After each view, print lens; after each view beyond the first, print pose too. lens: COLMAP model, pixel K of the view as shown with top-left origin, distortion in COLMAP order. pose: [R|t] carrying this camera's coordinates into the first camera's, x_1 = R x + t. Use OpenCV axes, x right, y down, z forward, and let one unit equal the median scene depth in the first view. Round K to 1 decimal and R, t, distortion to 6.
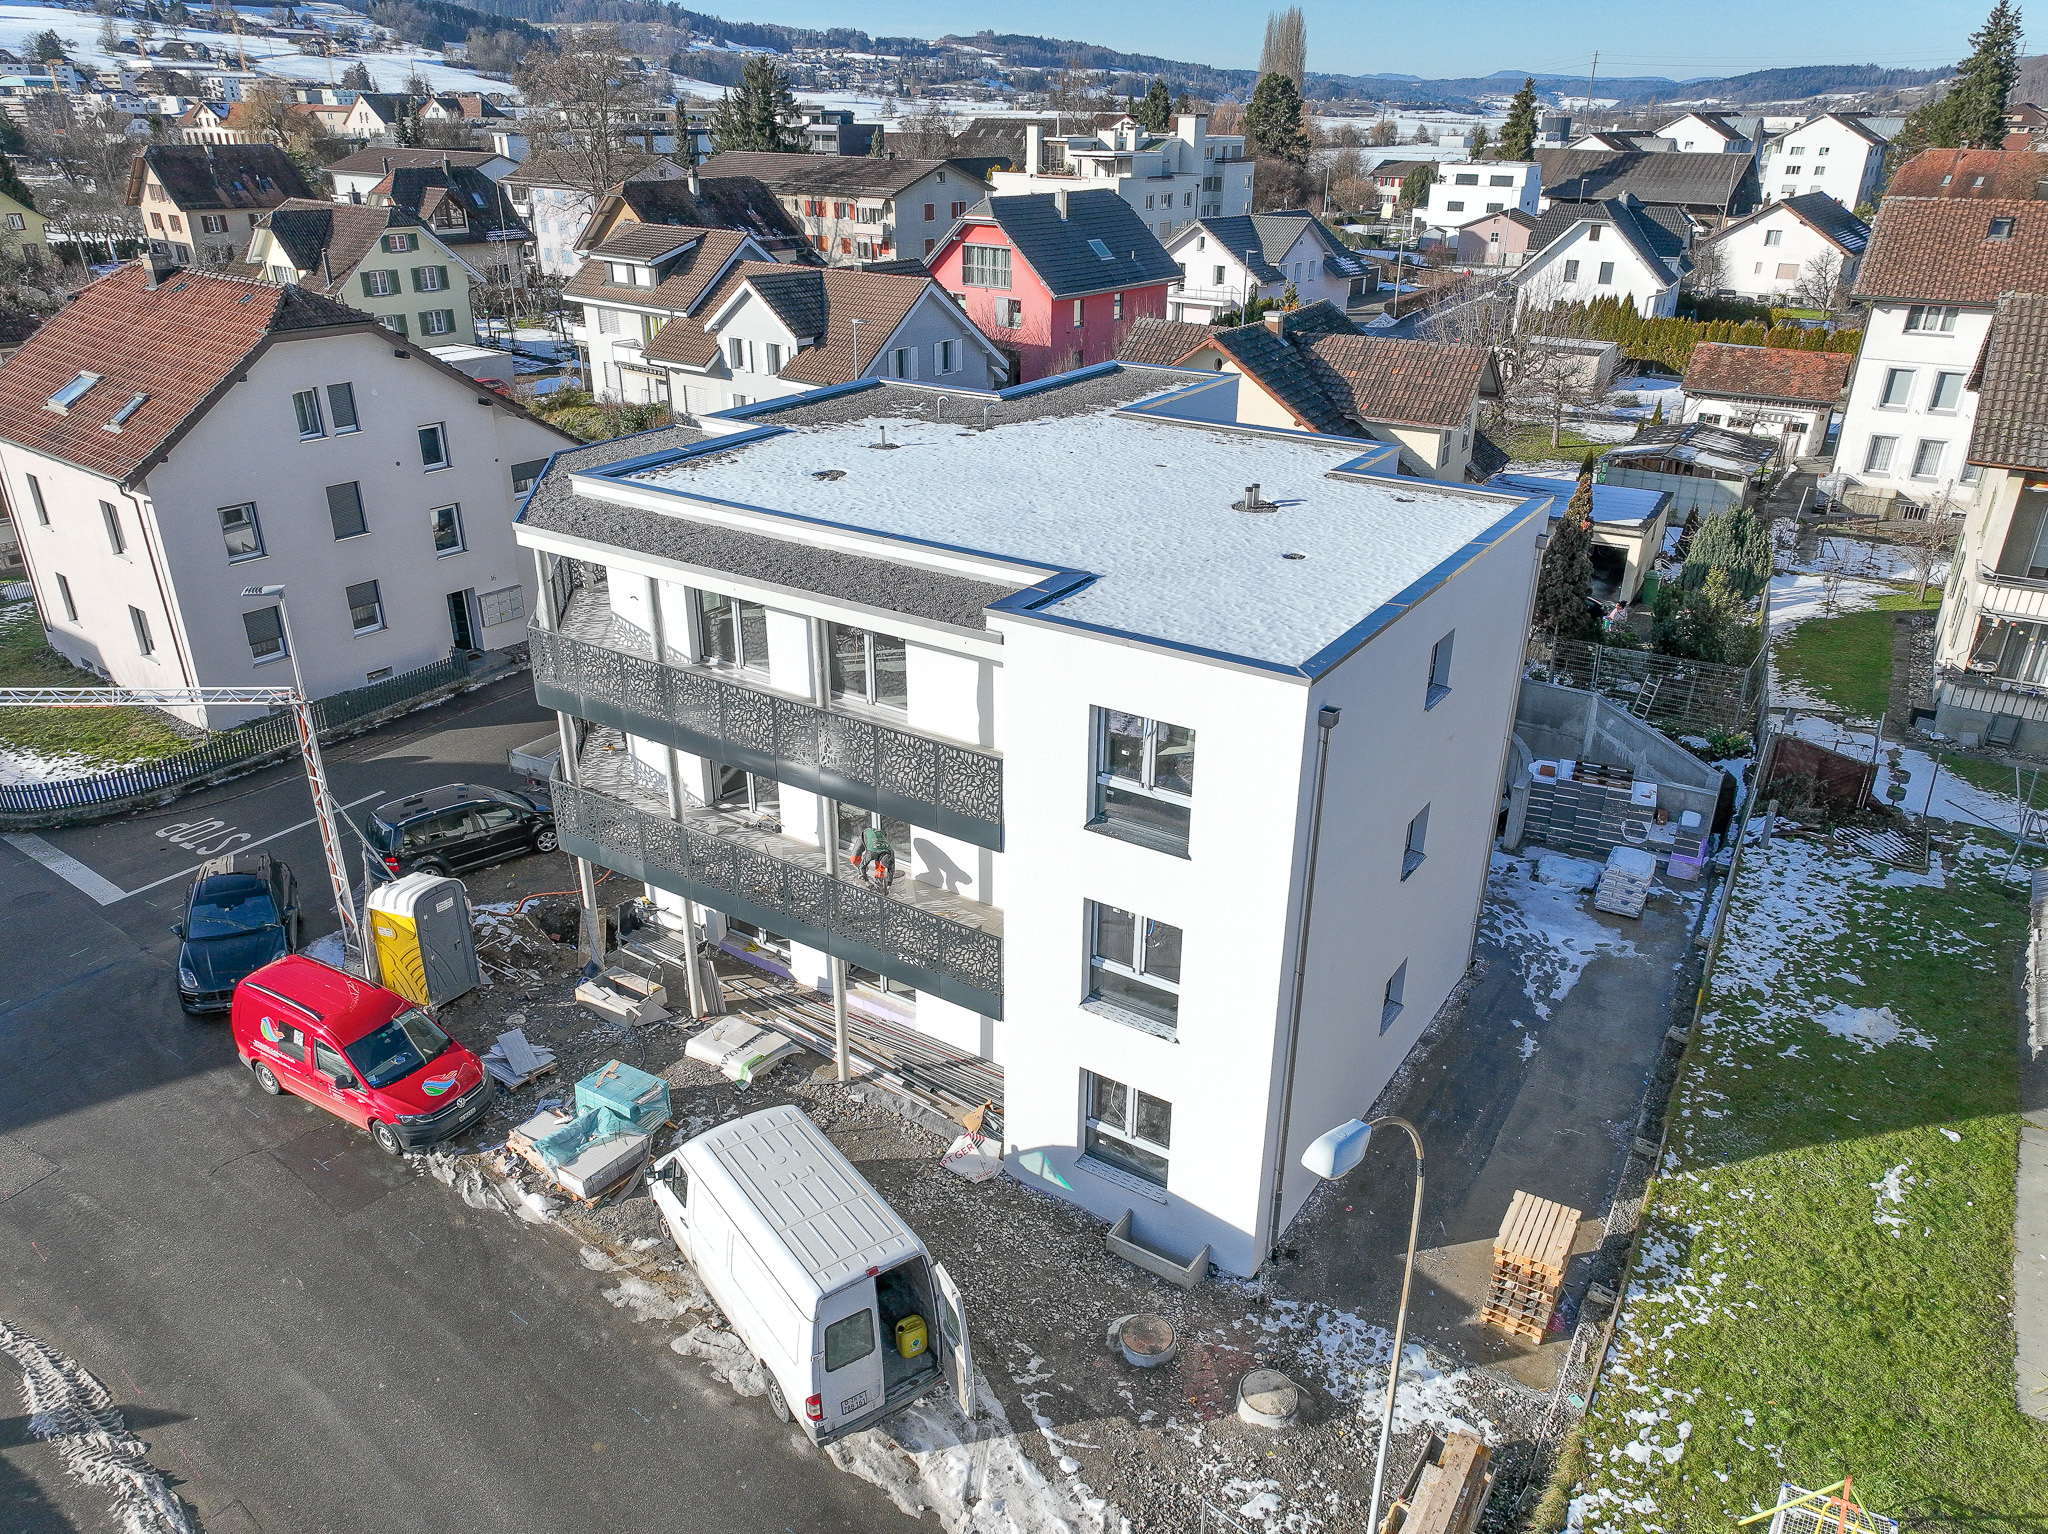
lens RADIAL K [[1443.3, 0, 1022.9], [0, 1443.3, 760.2], [0, 0, 1]] dist [-0.003788, 0.024141]
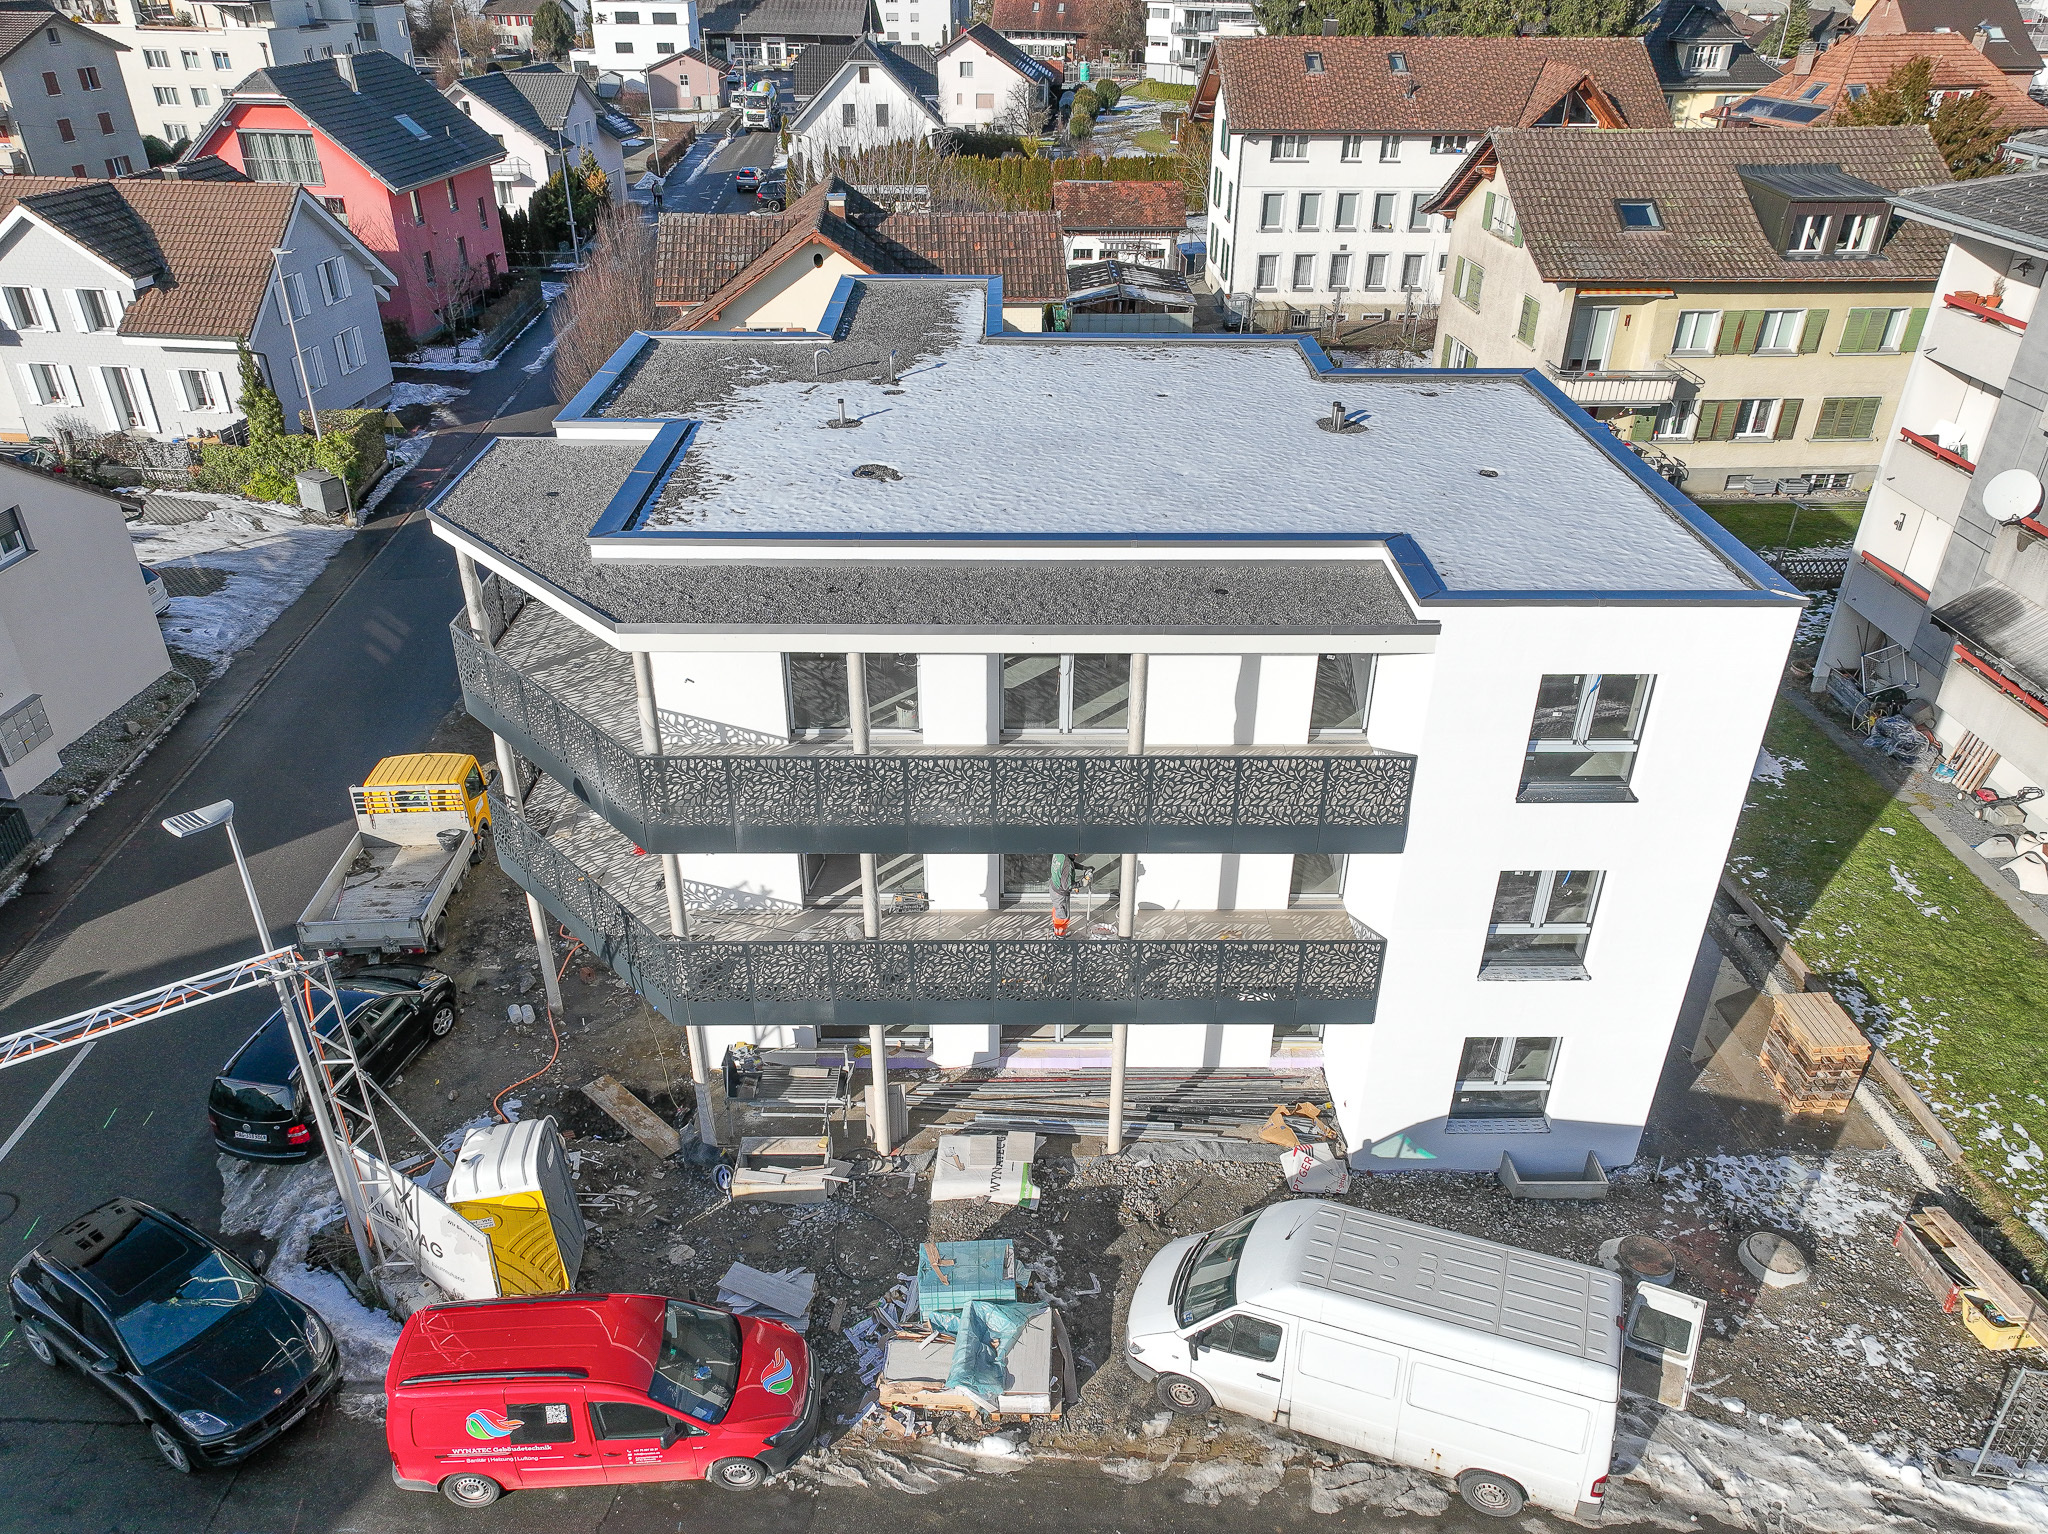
lens RADIAL K [[1443.3, 0, 1020.4], [0, 1443.3, 766.0], [0, 0, 1]] dist [-0.003788, 0.024141]
pose [[0.829616, -0.281974, 0.481901, -0.505794], [0.232449, 0.959179, 0.161069, -0.152250], [-0.507647, -0.021608, 0.861294, 0.259757]]
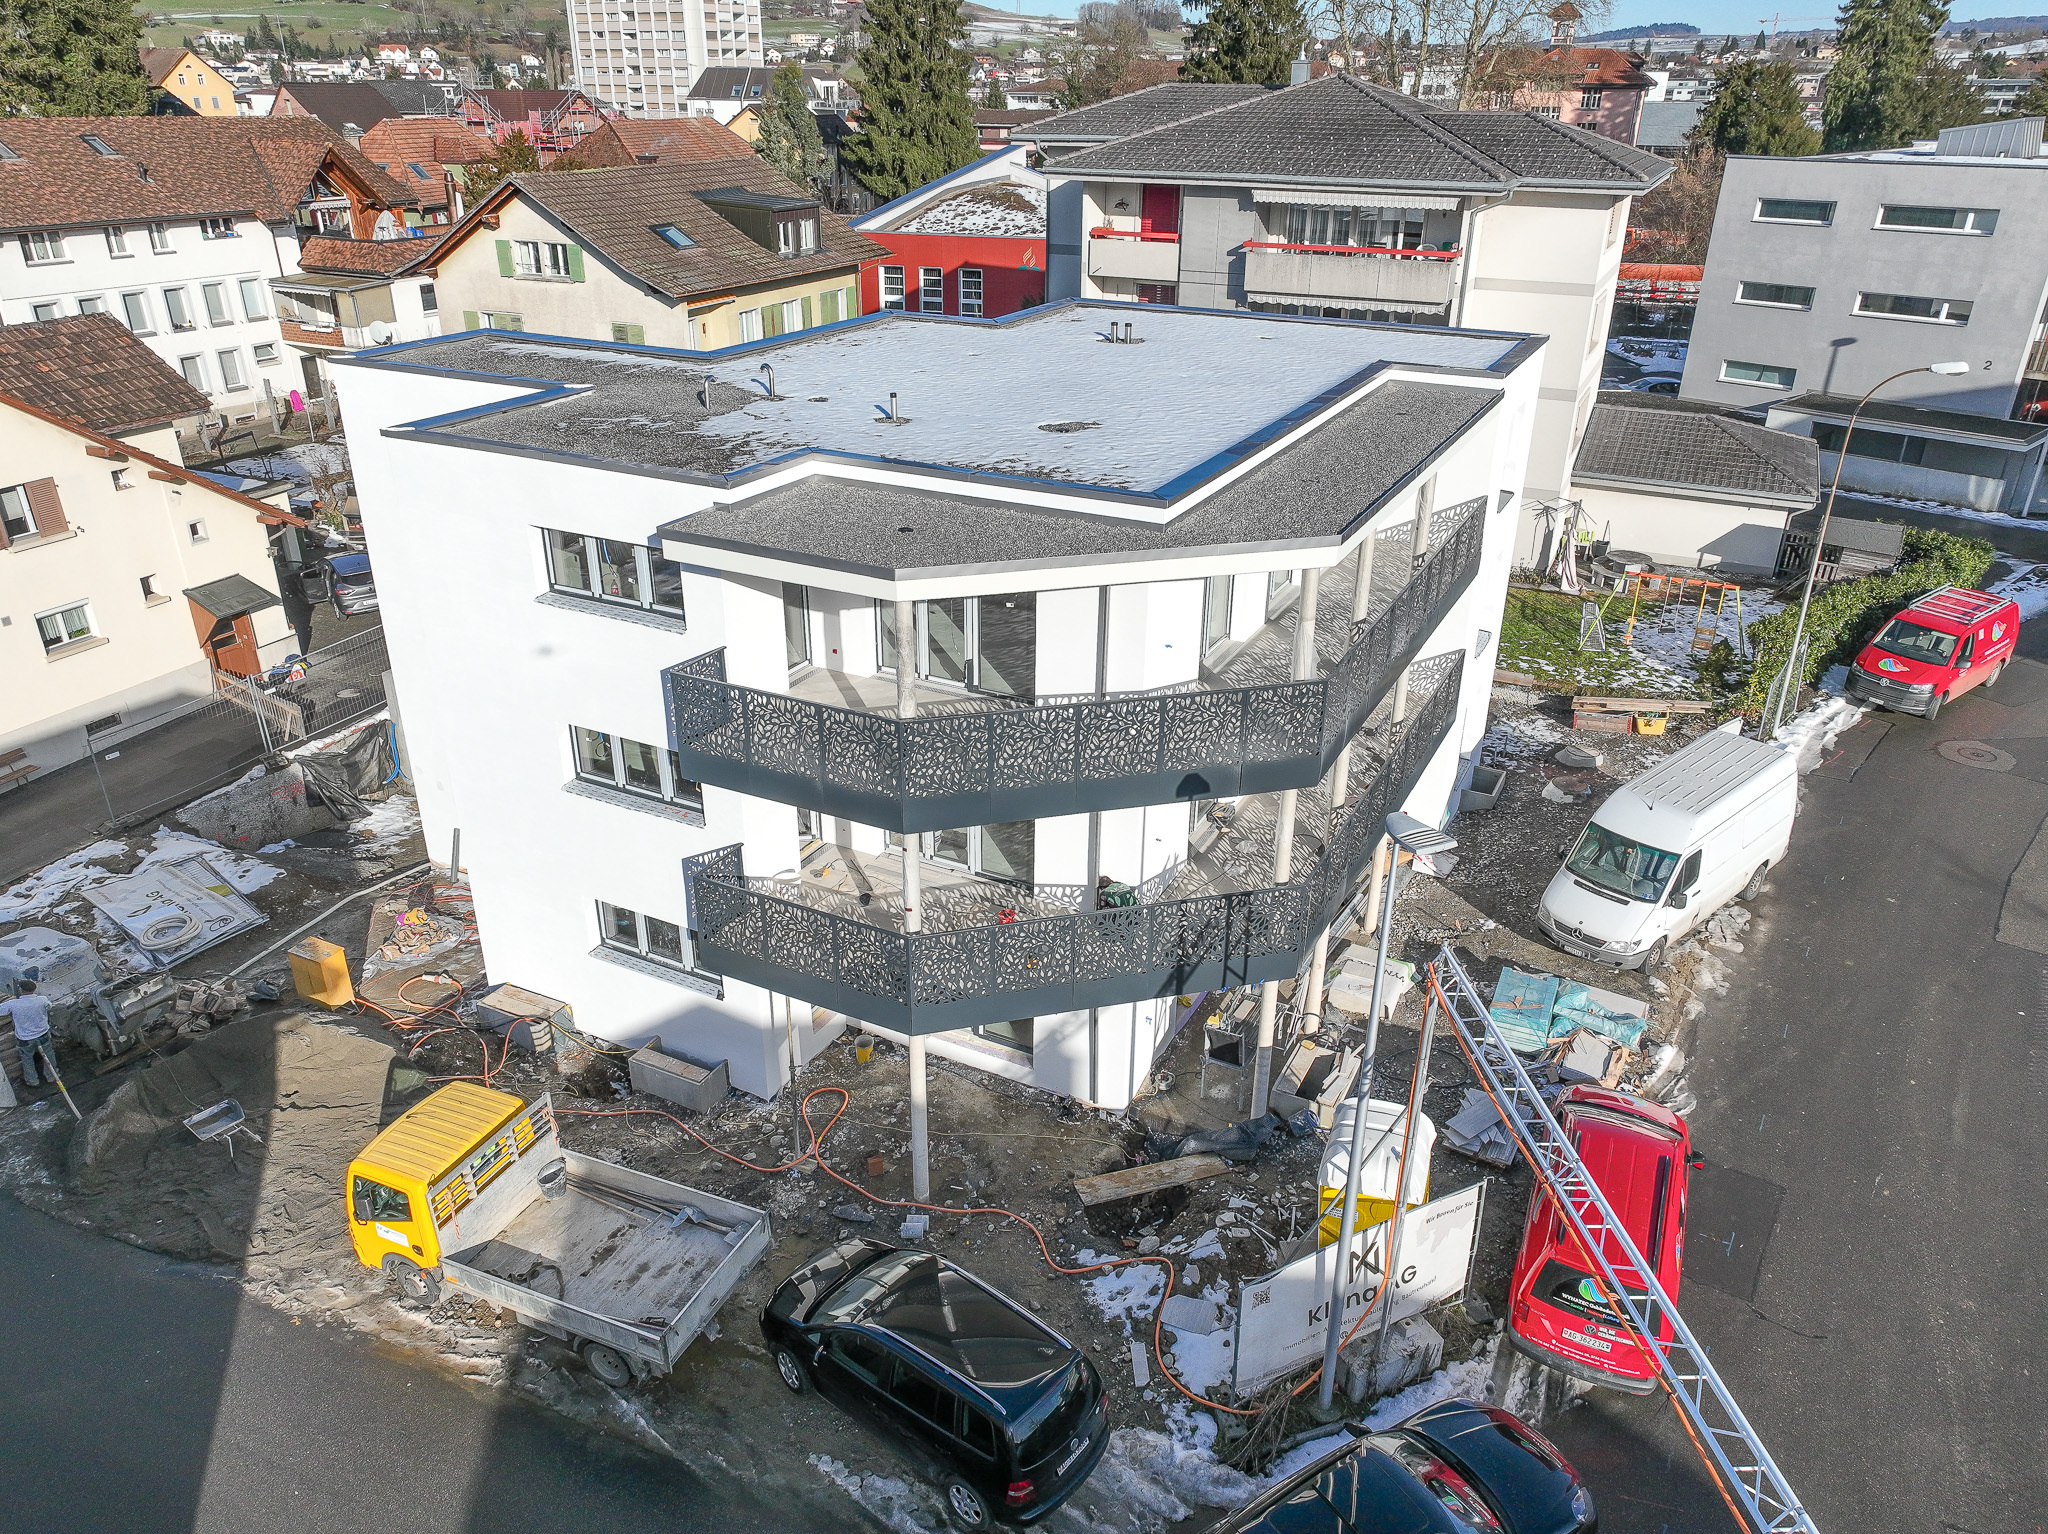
lens RADIAL K [[1443.3, 0, 1027.8], [0, 1443.3, 770.1], [0, 0, 1]] dist [-0.003788, 0.024141]
pose [[-0.104234, -0.438867, 0.892486, -0.929280], [0.408860, 0.799129, 0.440711, -0.407887], [-0.906625, 0.410839, 0.096139, 1.025969]]
